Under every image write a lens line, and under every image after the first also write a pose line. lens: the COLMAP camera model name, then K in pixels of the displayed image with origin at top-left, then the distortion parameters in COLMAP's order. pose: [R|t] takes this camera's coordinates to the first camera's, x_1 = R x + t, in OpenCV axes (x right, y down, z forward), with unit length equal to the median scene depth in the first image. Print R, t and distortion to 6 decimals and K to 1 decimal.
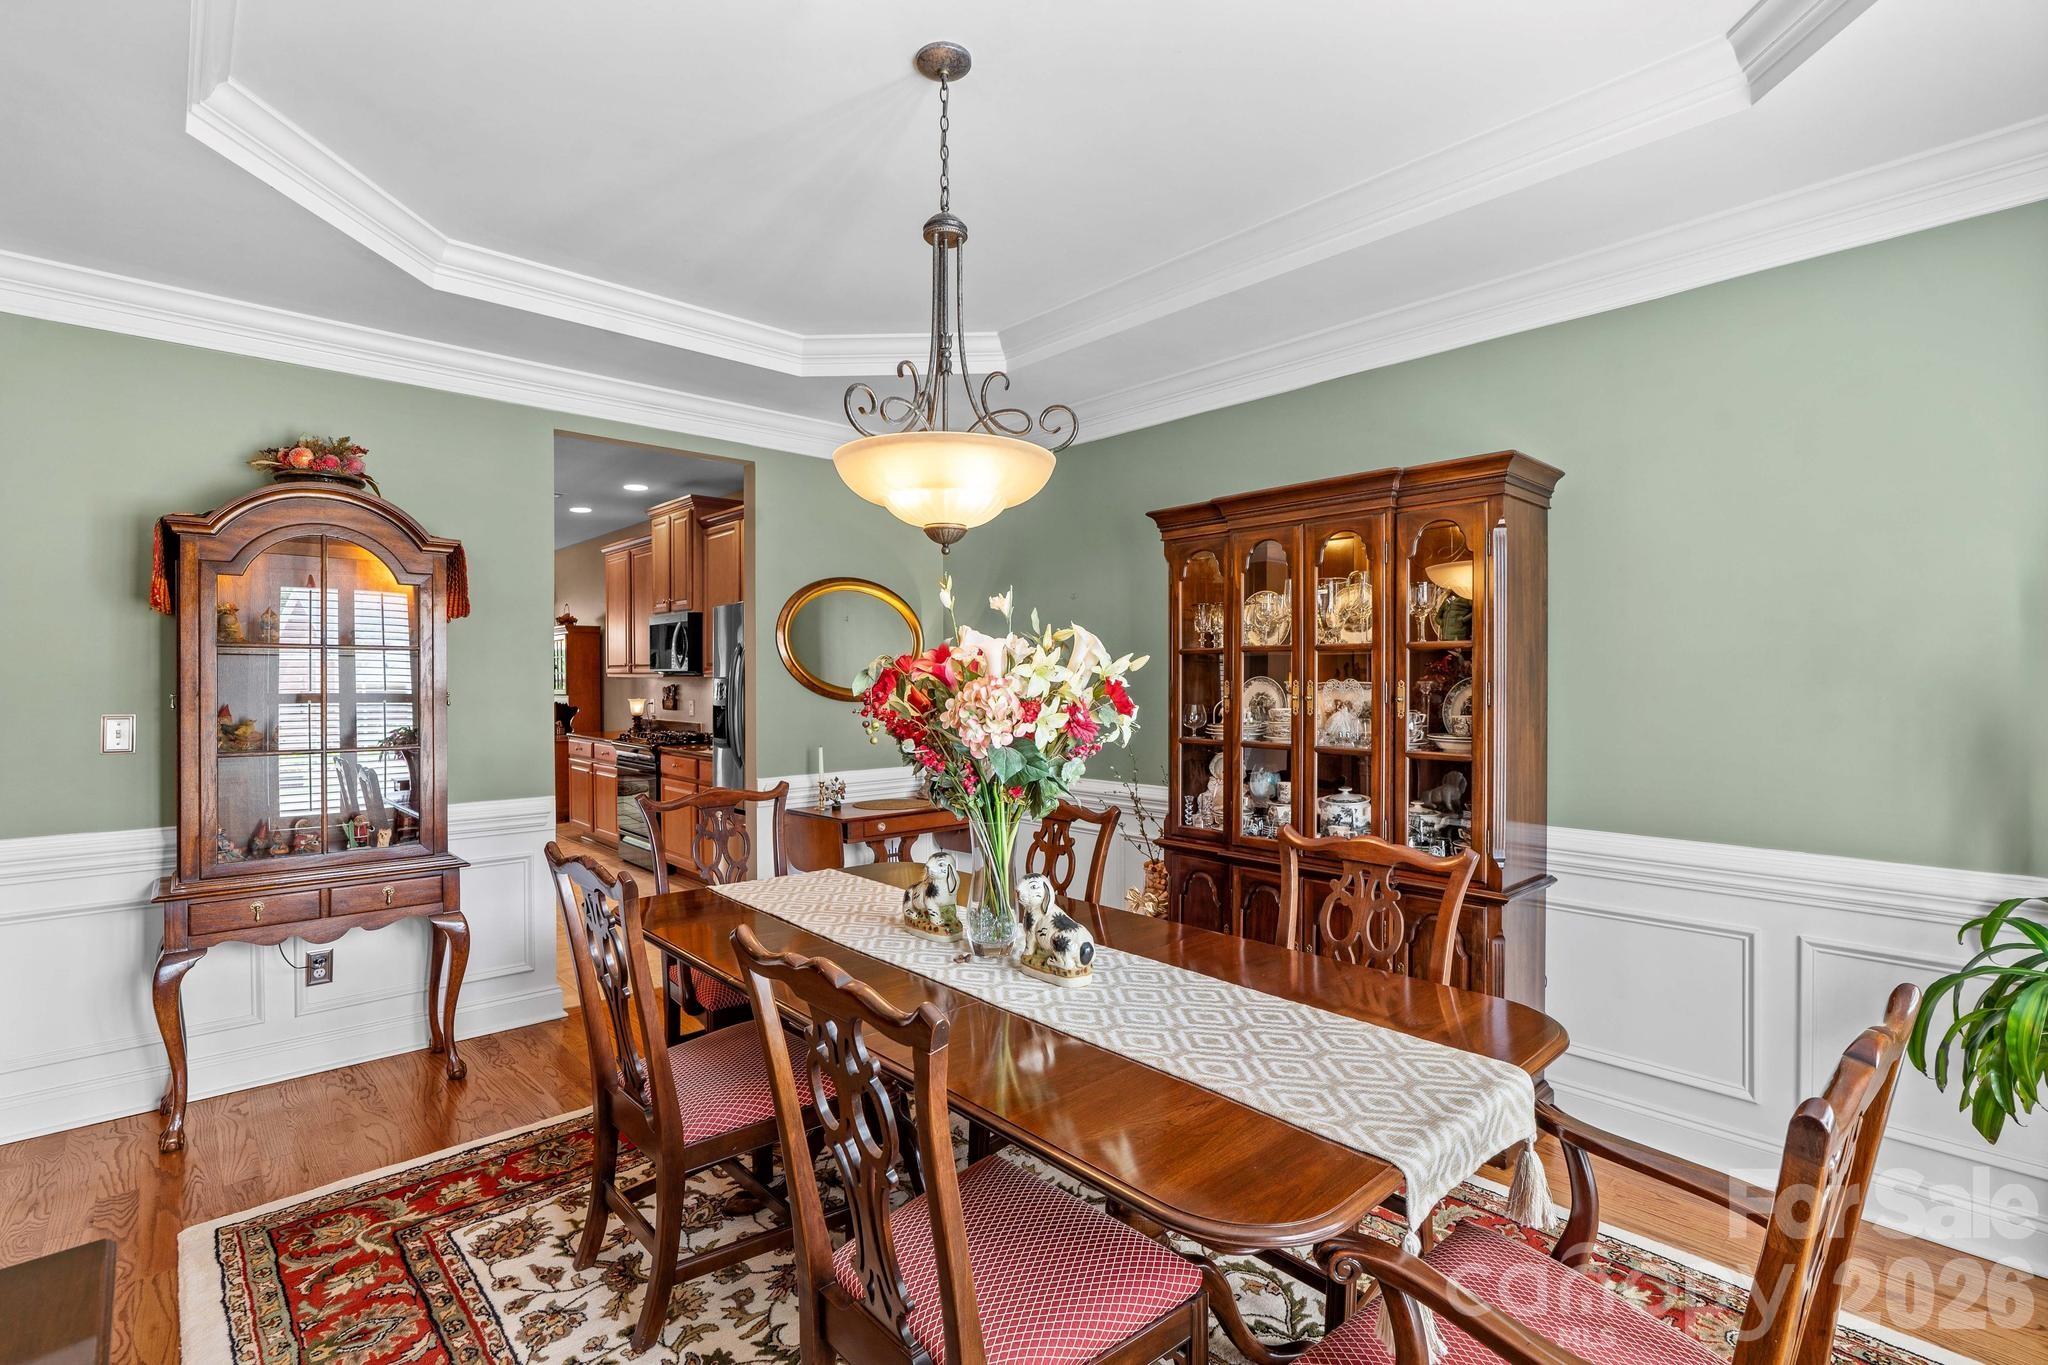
lens RADIAL K [[948.4, 0, 942.7], [0, 948.4, 687.4], [0, 0, 1]] dist [-0.018138, 0.007165]
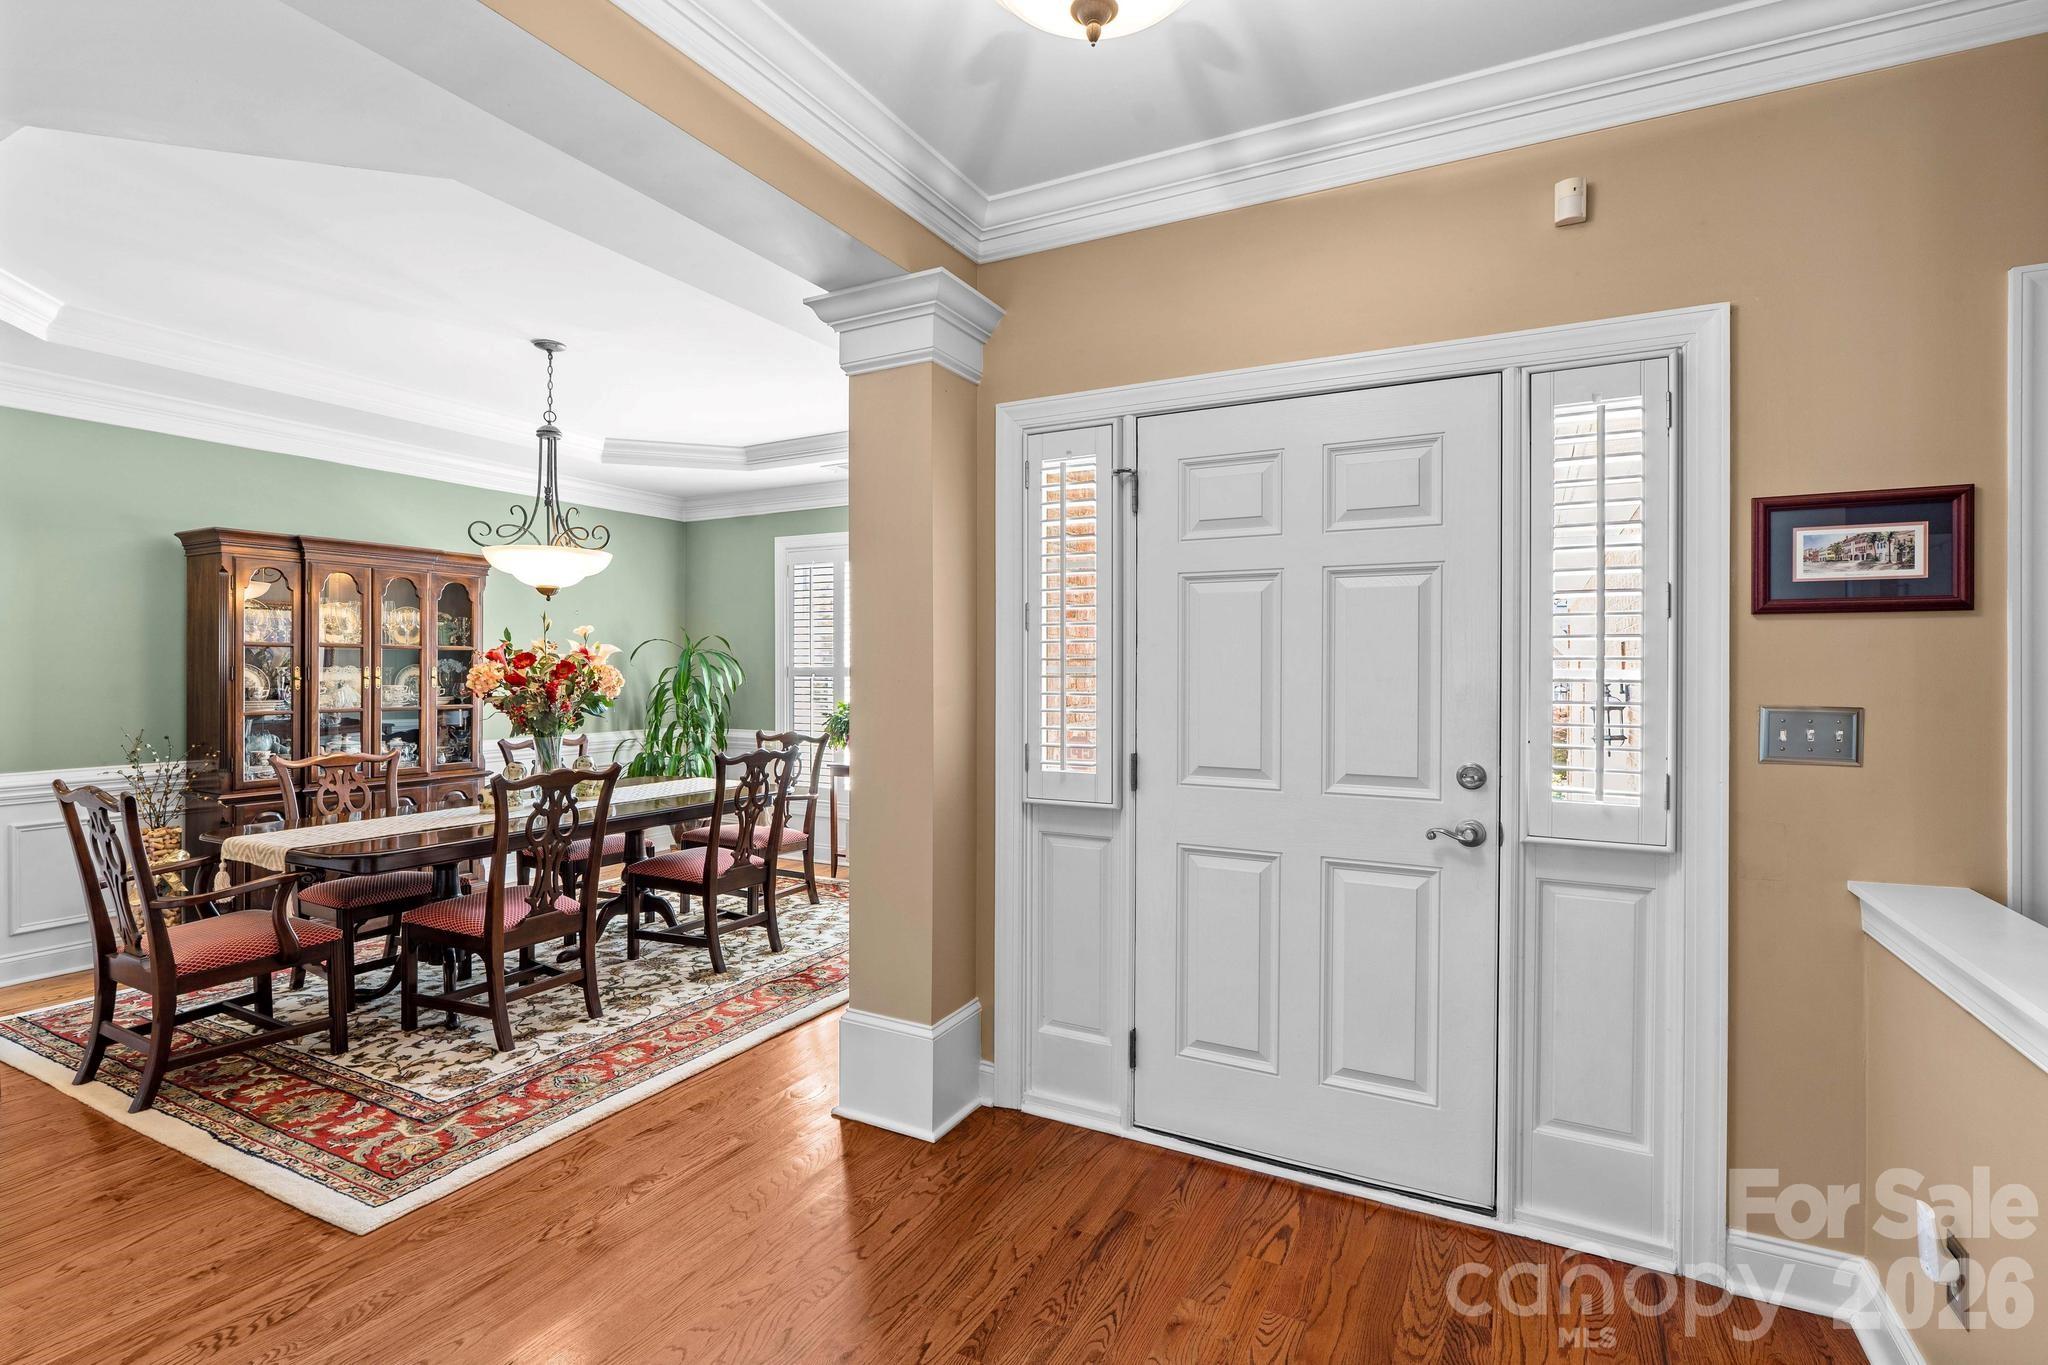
lens RADIAL K [[948.4, 0, 1055.9], [0, 948.4, 672.4], [0, 0, 1]] dist [-0.018138, 0.007165]
pose [[-0.366039, -0.010642, 0.930539, -2.096128], [0.006205, 0.999884, 0.013875, -0.015986], [-0.930579, 0.010852, -0.365931, 0.712369]]
